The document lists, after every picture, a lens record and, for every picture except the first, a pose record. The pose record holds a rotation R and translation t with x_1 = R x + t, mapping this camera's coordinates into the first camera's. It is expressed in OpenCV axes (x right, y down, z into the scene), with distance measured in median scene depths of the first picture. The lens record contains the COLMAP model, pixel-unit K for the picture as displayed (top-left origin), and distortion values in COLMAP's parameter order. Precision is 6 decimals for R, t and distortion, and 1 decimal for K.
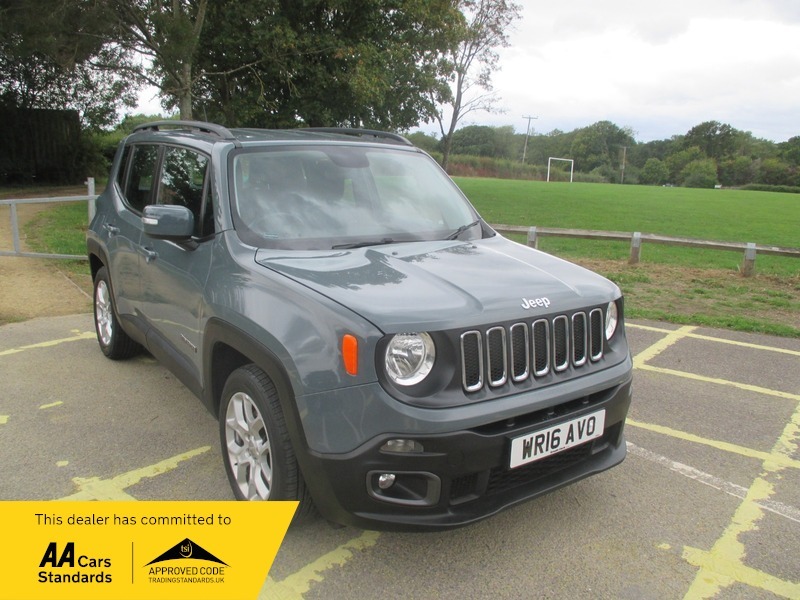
lens RADIAL K [[672.8, 0, 400.0], [0, 672.8, 300.0], [0, 0, 1]] dist [-0.019347, -0.011934]
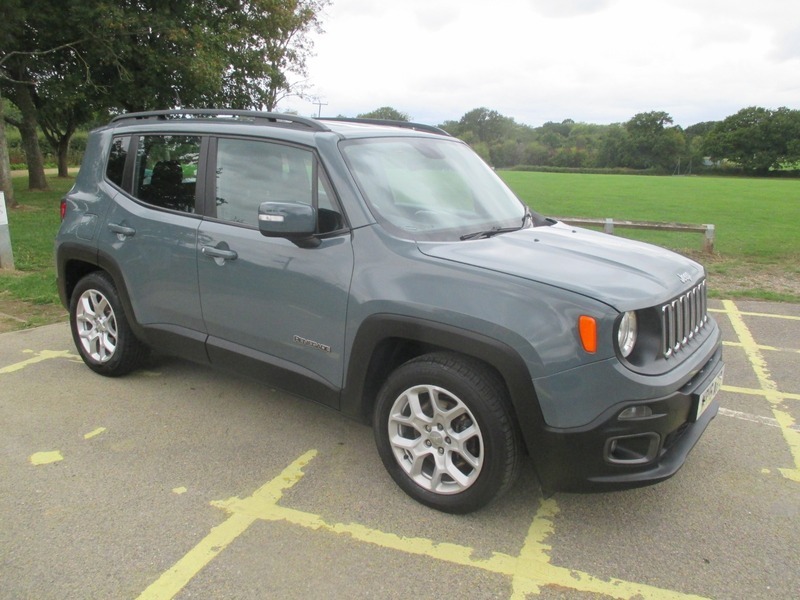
lens RADIAL K [[672.8, 0, 400.0], [0, 672.8, 300.0], [0, 0, 1]] dist [-0.019347, -0.011934]
pose [[0.950859, -0.076883, 0.299926, -0.386541], [0.070924, 0.997008, 0.030723, -0.016261], [-0.301390, -0.007942, 0.953468, 0.034021]]
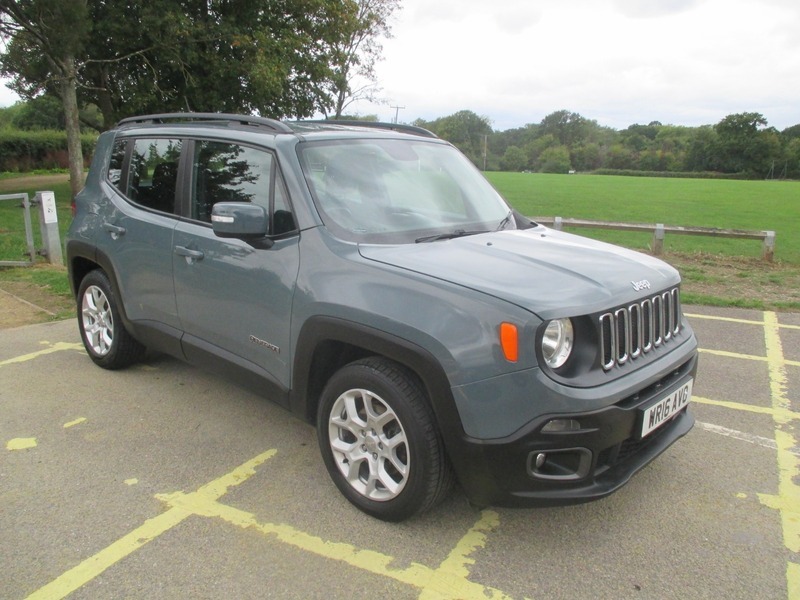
lens RADIAL K [[672.8, 0, 400.0], [0, 672.8, 300.0], [0, 0, 1]] dist [-0.019347, -0.011934]
pose [[0.980354, -0.052853, 0.190032, -0.245446], [0.050081, 0.998557, 0.019365, -0.007086], [-0.190781, -0.009468, 0.981587, 0.007379]]
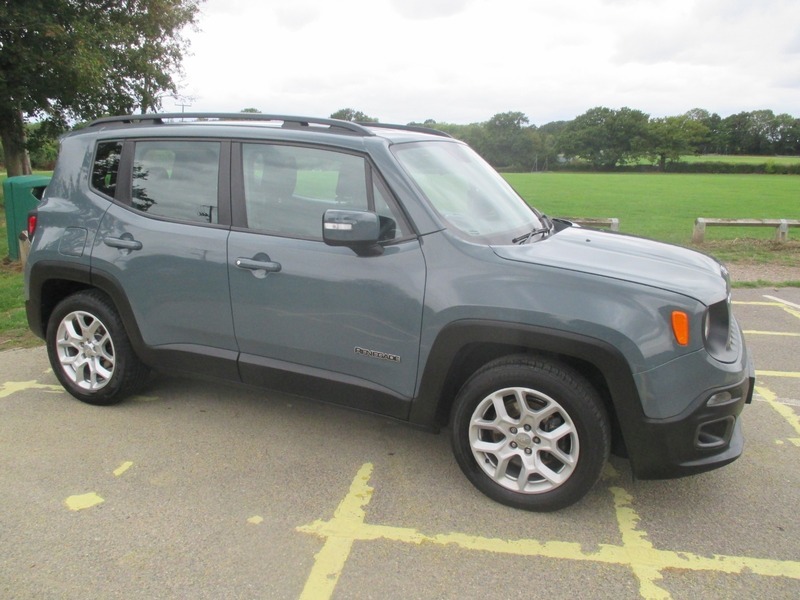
lens RADIAL K [[672.8, 0, 400.0], [0, 672.8, 300.0], [0, 0, 1]] dist [-0.019347, -0.011934]
pose [[0.872260, -0.124948, 0.472810, -0.581261], [0.116432, 0.992068, 0.047373, -0.042727], [-0.474979, 0.013729, 0.879890, 0.126069]]
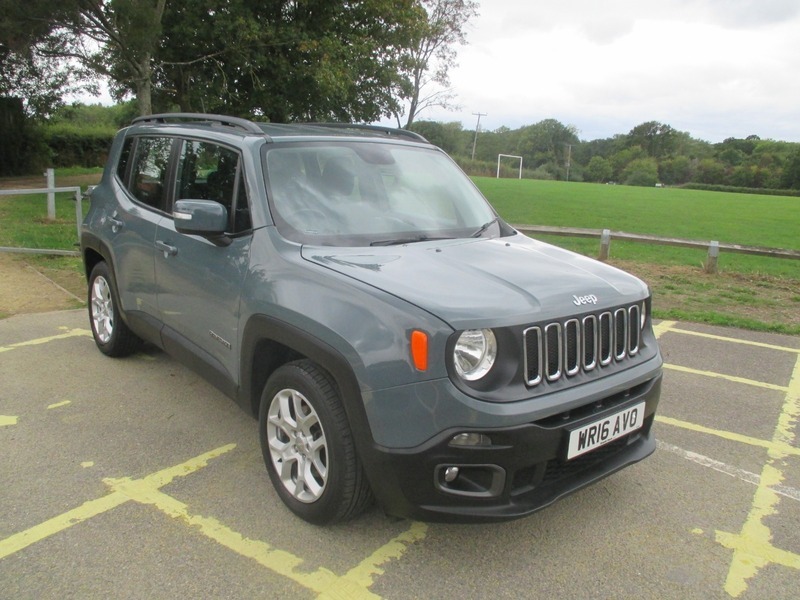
lens RADIAL K [[672.8, 0, 400.0], [0, 672.8, 300.0], [0, 0, 1]] dist [-0.019347, -0.011934]
pose [[0.996937, -0.000217, 0.078210, -0.103493], [-0.000372, 0.999972, 0.007512, -0.001782], [-0.078209, -0.007518, 0.996909, -0.005580]]
